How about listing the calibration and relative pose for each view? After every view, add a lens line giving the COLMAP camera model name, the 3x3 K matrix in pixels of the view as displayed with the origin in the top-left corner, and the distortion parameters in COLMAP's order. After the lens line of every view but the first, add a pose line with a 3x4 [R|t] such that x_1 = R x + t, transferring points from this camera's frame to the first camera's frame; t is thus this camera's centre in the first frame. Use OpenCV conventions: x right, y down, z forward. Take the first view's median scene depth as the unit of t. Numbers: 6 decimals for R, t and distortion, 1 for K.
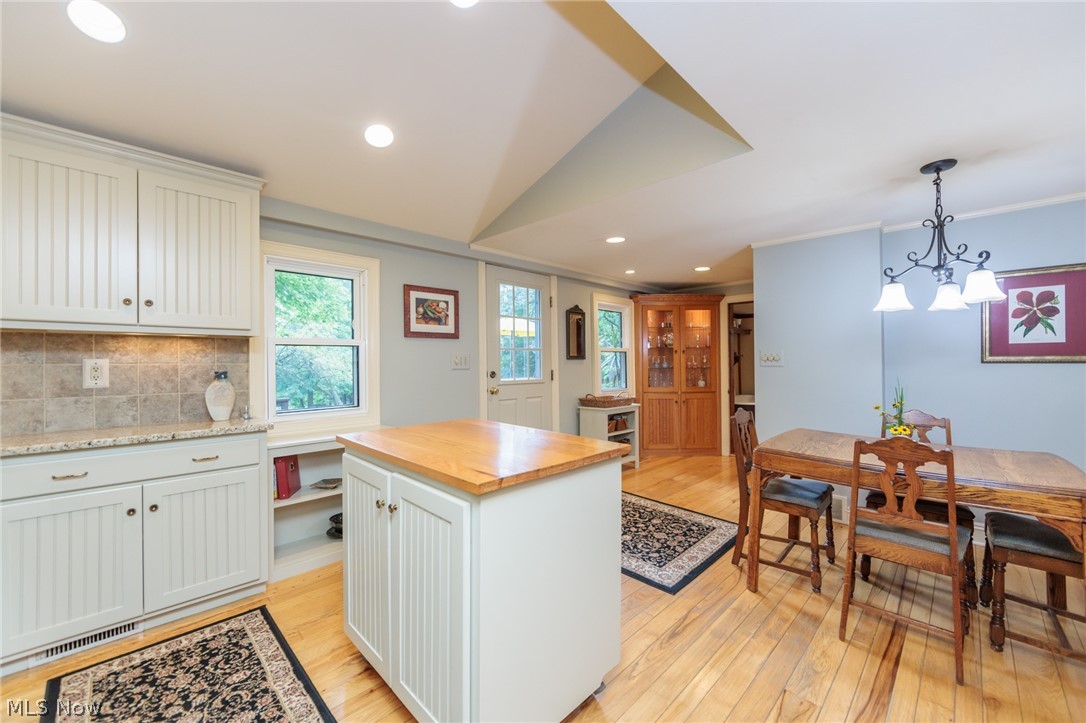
lens RADIAL K [[427.6, 0, 543.0], [0, 427.6, 359.4], [0, 0, 1]] dist [-0.003775, -0.000023]
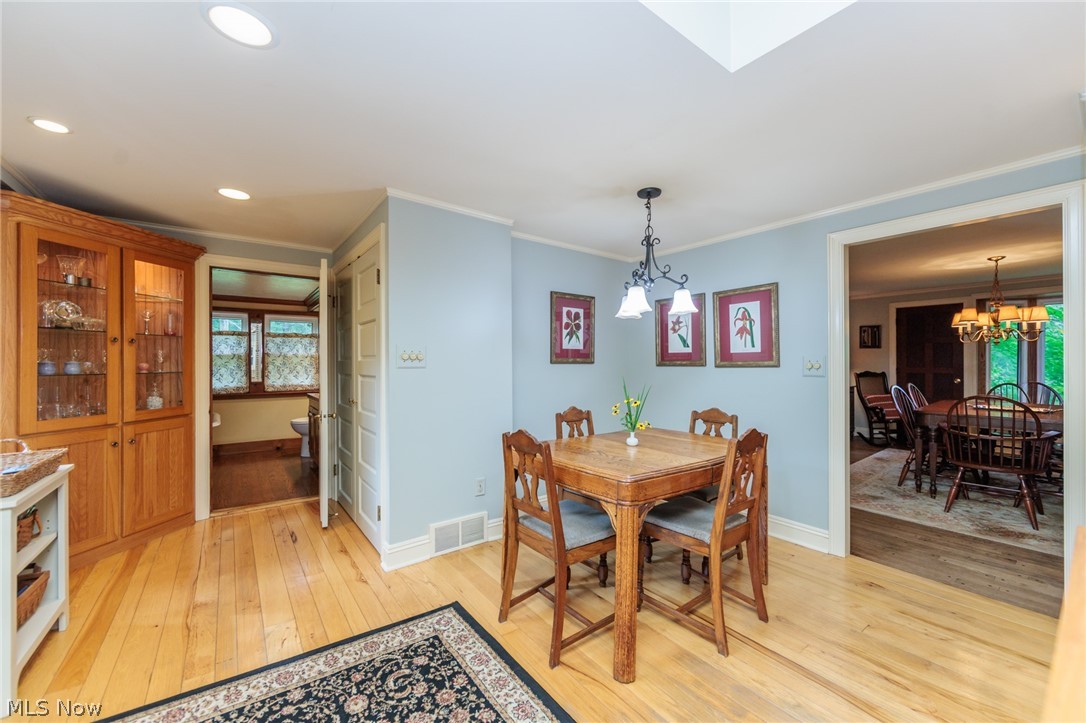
lens RADIAL K [[427.6, 0, 545.6], [0, 427.6, 361.7], [0, 0, 1]] dist [-0.003775, -0.000023]
pose [[0.133784, 0.008013, 0.990978, -0.215656], [-0.006544, 0.999953, -0.007202, 0.013151], [-0.990989, -0.005522, 0.133831, 0.949897]]
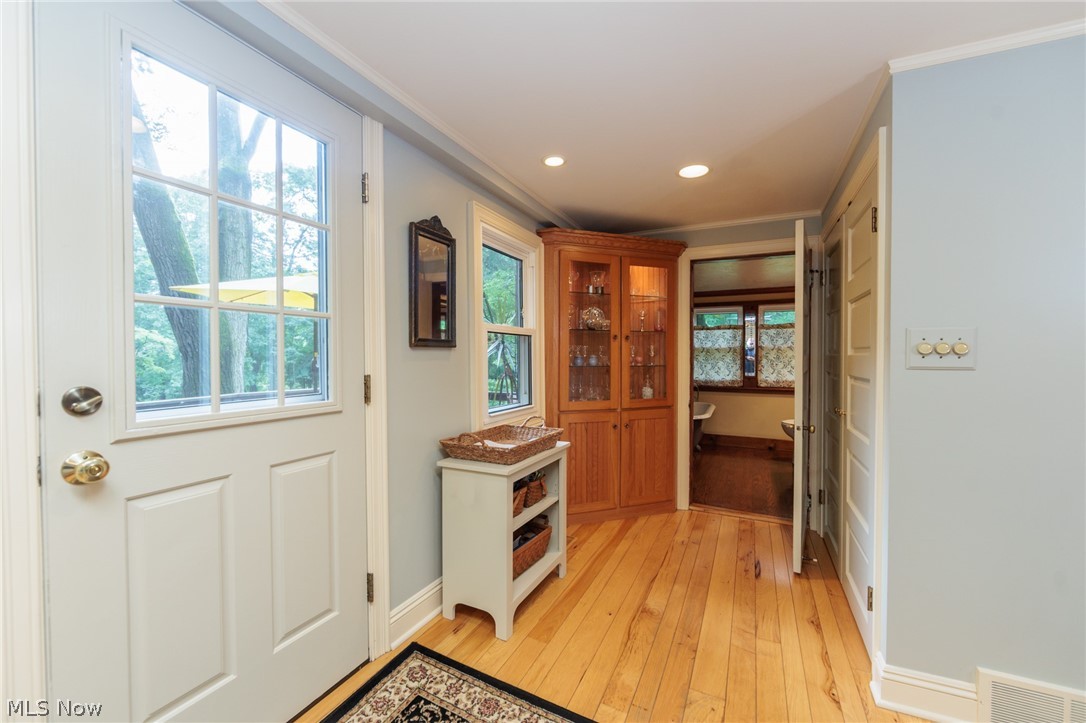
lens RADIAL K [[427.6, 0, 549.4], [0, 427.6, 361.4], [0, 0, 1]] dist [-0.003775, -0.000023]
pose [[0.938870, 0.003419, 0.344254, 0.074241], [-0.010749, 0.999754, 0.019385, 0.007306], [-0.344103, -0.021900, 0.938676, 1.052511]]
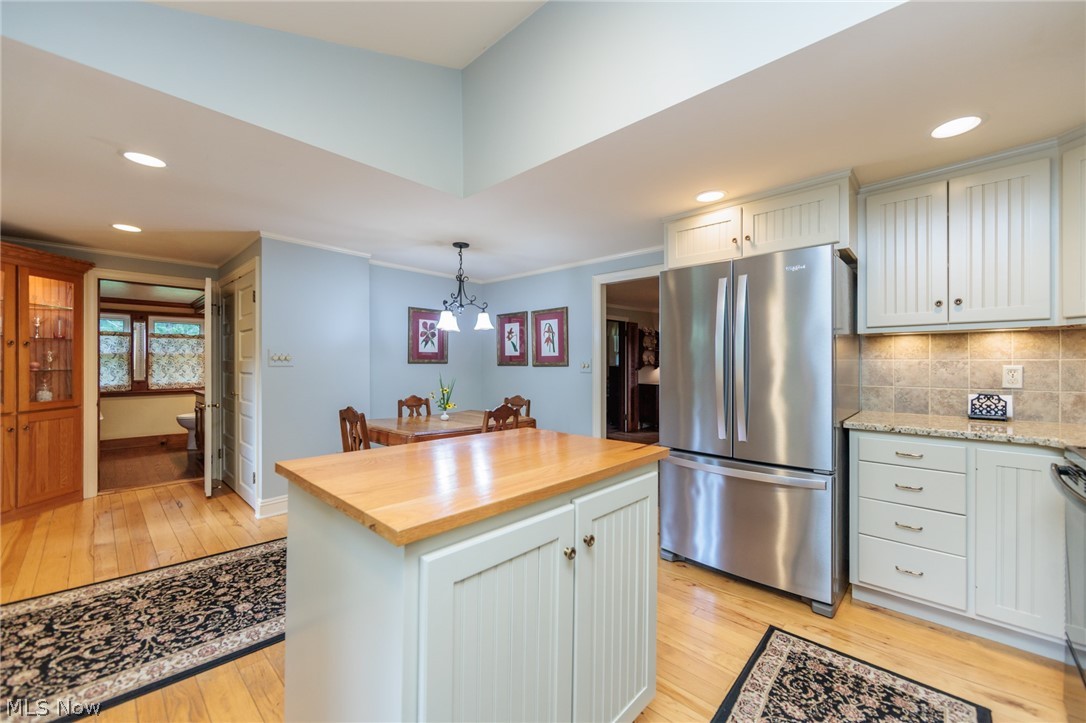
lens RADIAL K [[427.6, 0, 548.0], [0, 427.6, 362.2], [0, 0, 1]] dist [-0.003775, -0.000023]
pose [[-0.045853, 0.007165, 0.998922, -0.634249], [-0.008450, 0.999936, -0.007560, 0.012545], [-0.998912, -0.008787, -0.045790, 0.622696]]
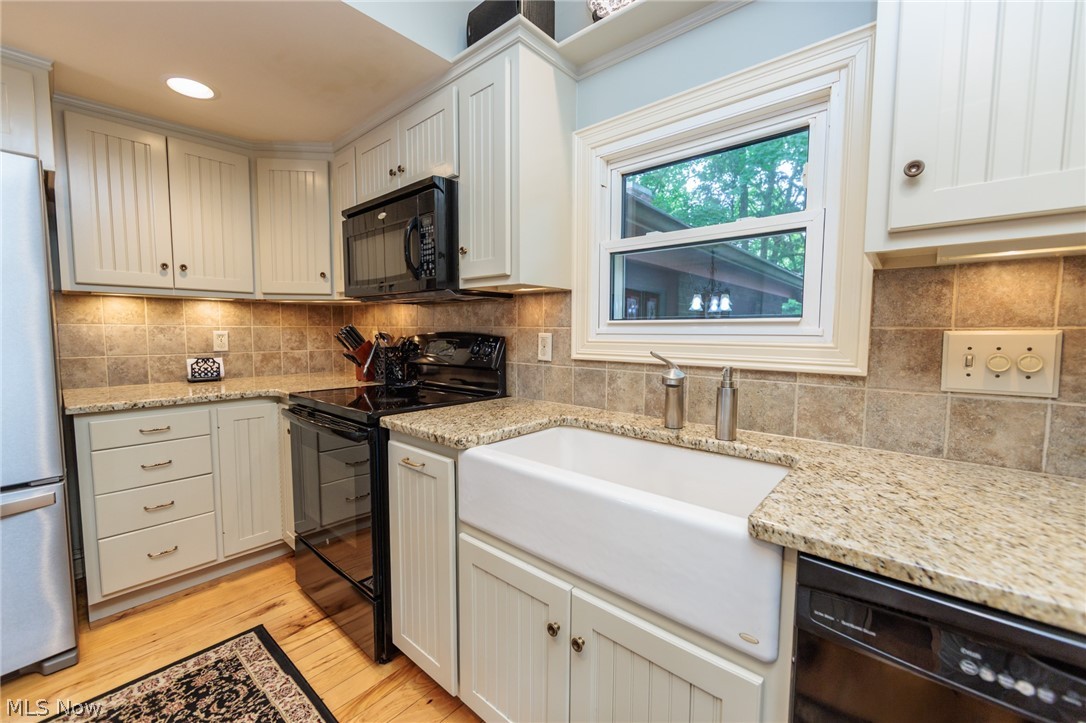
lens RADIAL K [[427.6, 0, 549.7], [0, 427.6, 363.9], [0, 0, 1]] dist [-0.003775, -0.000023]
pose [[-0.996681, 0.005462, -0.081223, -0.481582], [-0.000282, 0.997510, 0.070529, 0.010197], [0.081406, 0.070318, -0.994197, 0.683465]]
